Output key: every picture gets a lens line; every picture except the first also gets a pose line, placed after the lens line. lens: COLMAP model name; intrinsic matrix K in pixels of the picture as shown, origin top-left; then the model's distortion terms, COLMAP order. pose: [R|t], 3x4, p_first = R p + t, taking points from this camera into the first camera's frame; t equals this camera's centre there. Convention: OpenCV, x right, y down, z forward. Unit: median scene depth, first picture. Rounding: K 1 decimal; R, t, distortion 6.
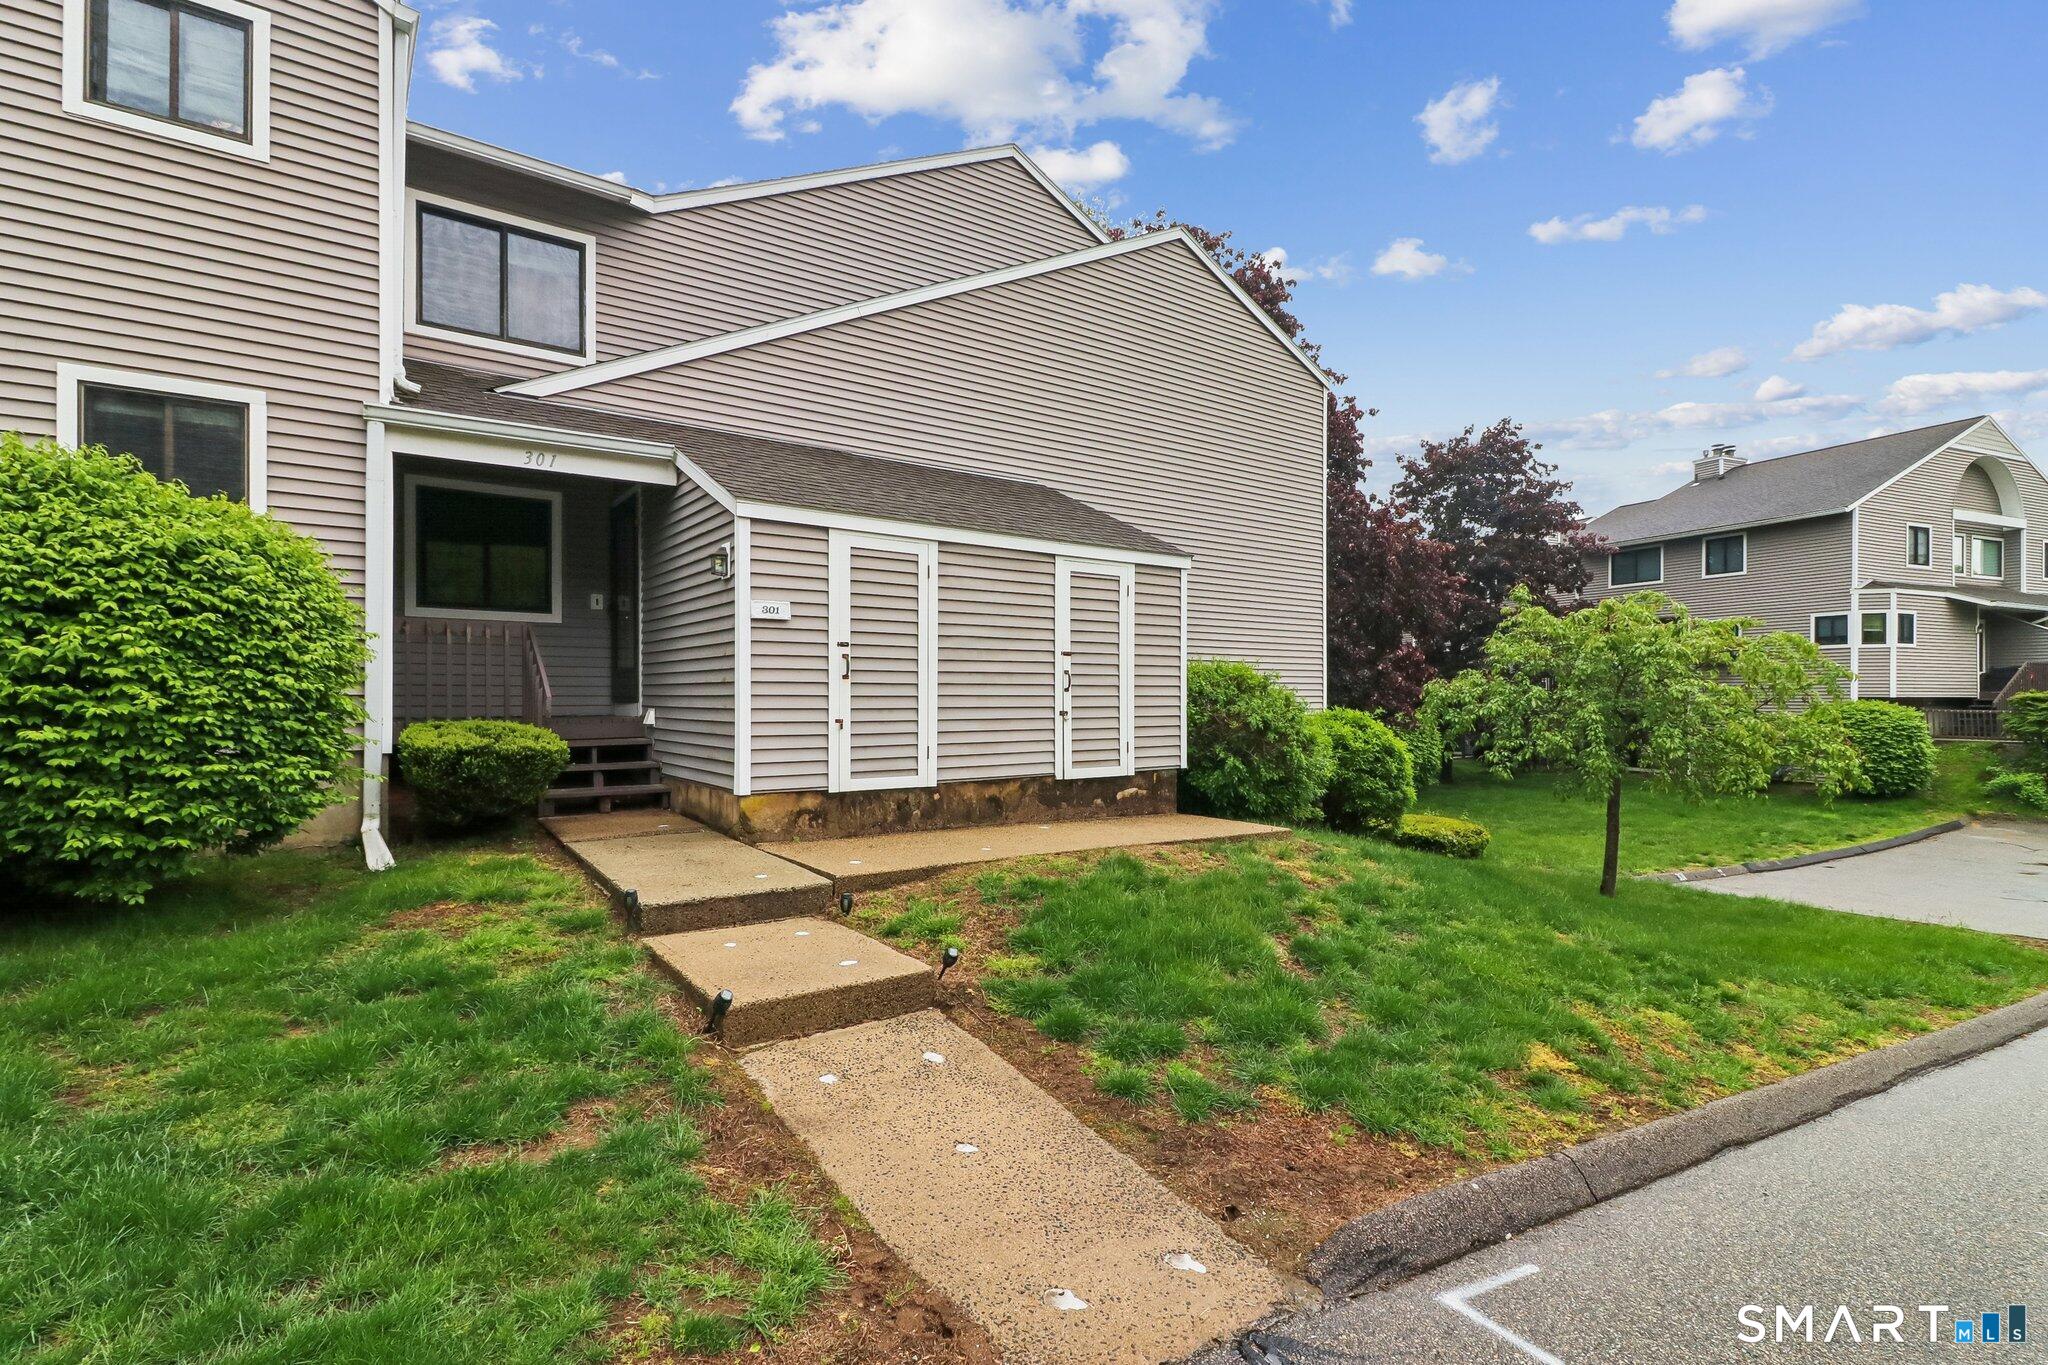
lens RADIAL K [[952.0, 0, 1022.0], [0, 952.0, 694.2], [0, 0, 1]] dist [0.021129, -0.013336]
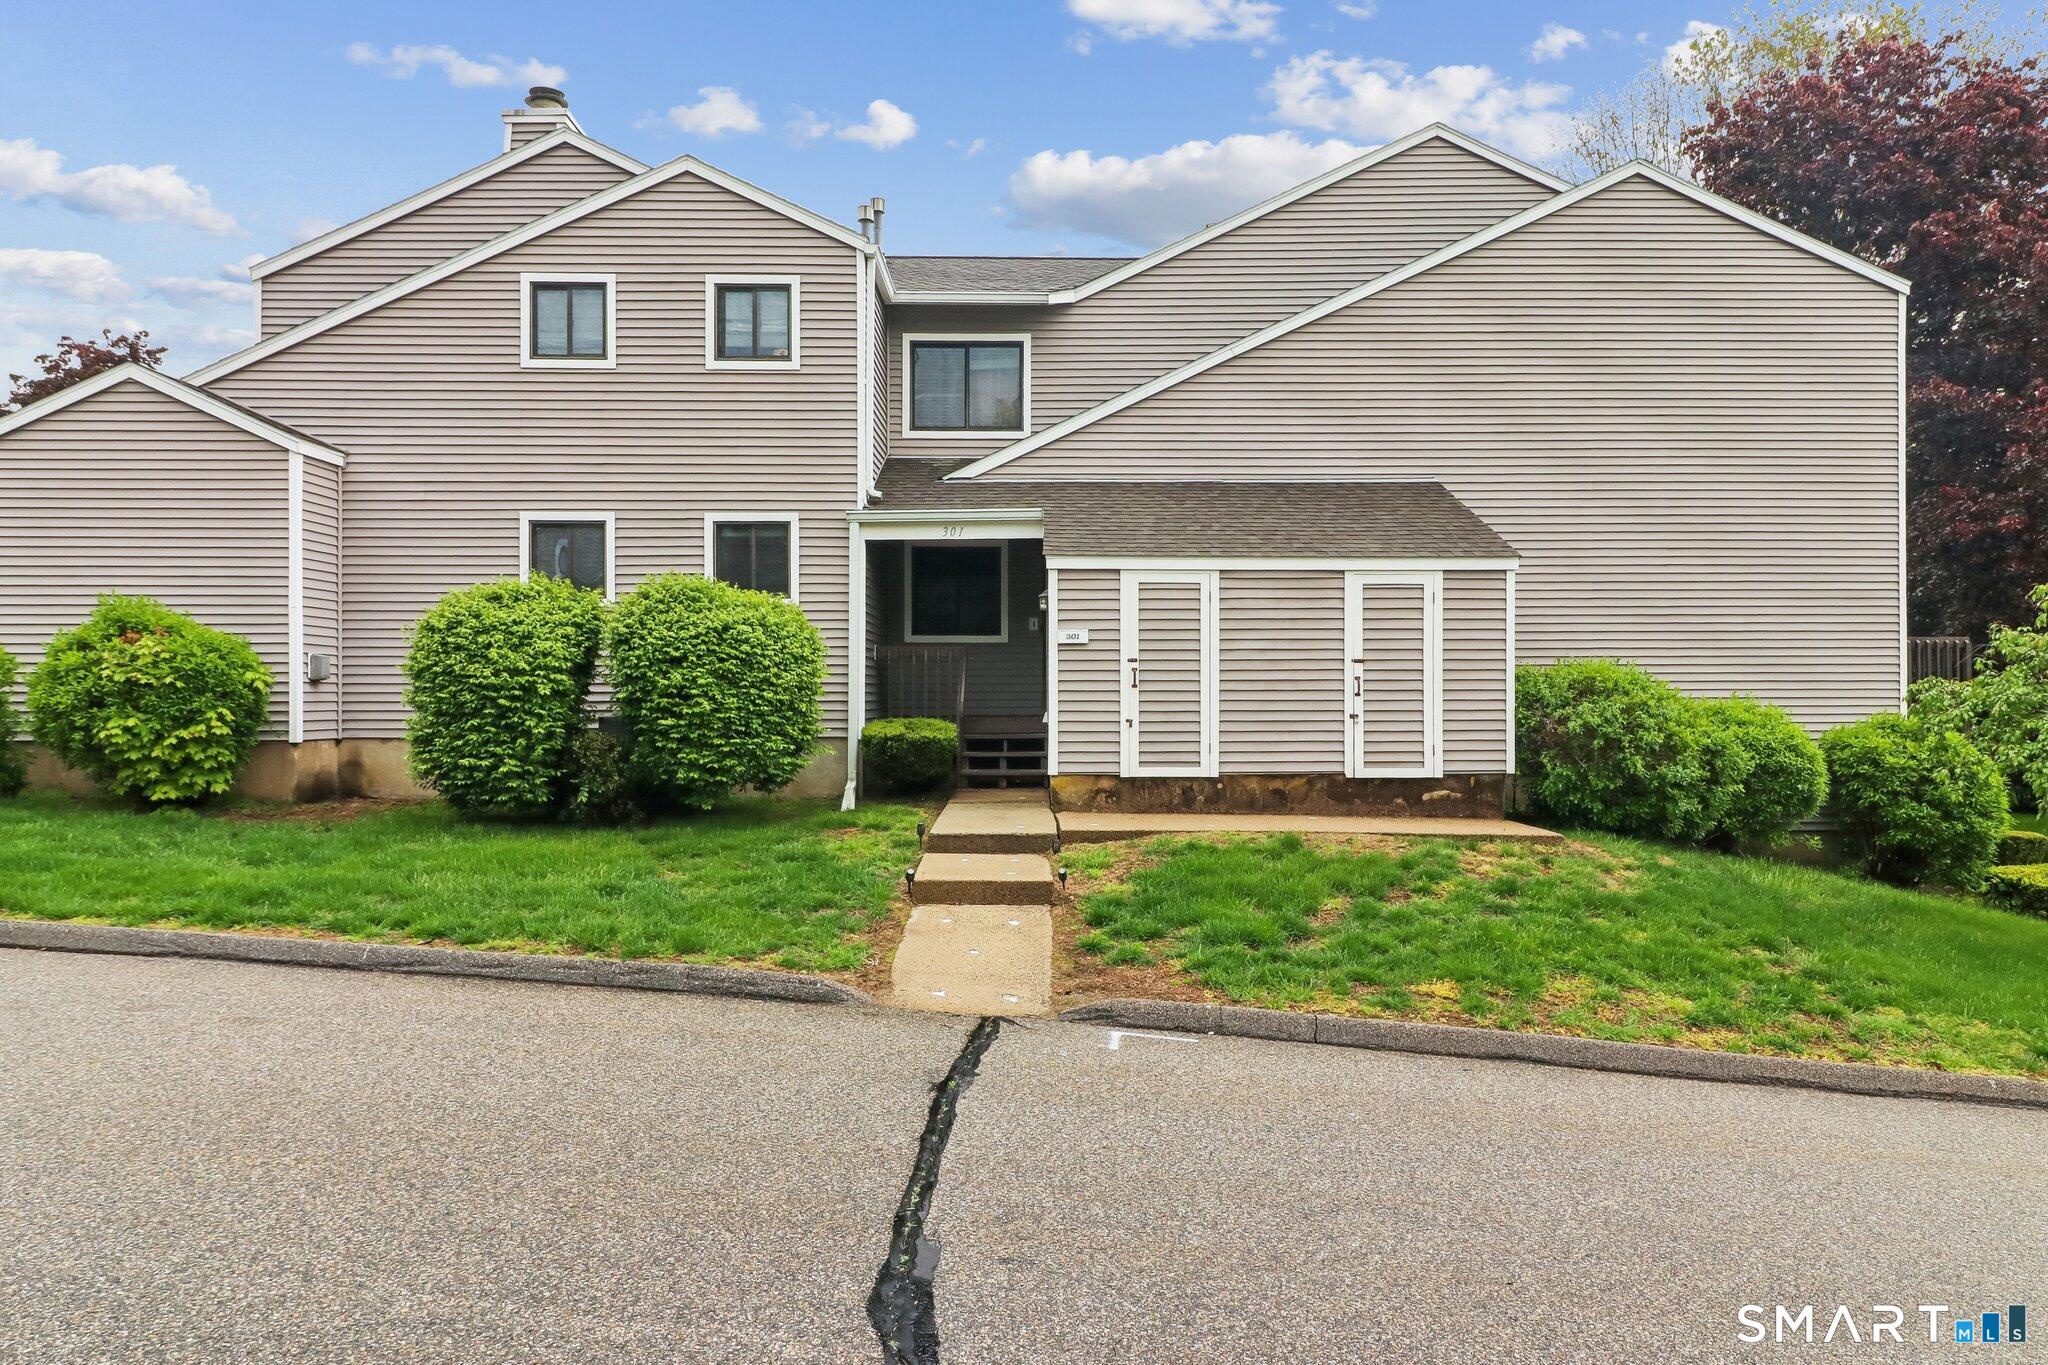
lens RADIAL K [[1133.0, 0, 1024.0], [0, 1133.0, 682.5], [0, 0, 1]] dist [0.004872, 0.000263]
pose [[0.824653, -0.009269, -0.565563, 0.545503], [0.004592, 0.999942, -0.009693, -0.008980], [0.565620, 0.005396, 0.824648, -0.321802]]
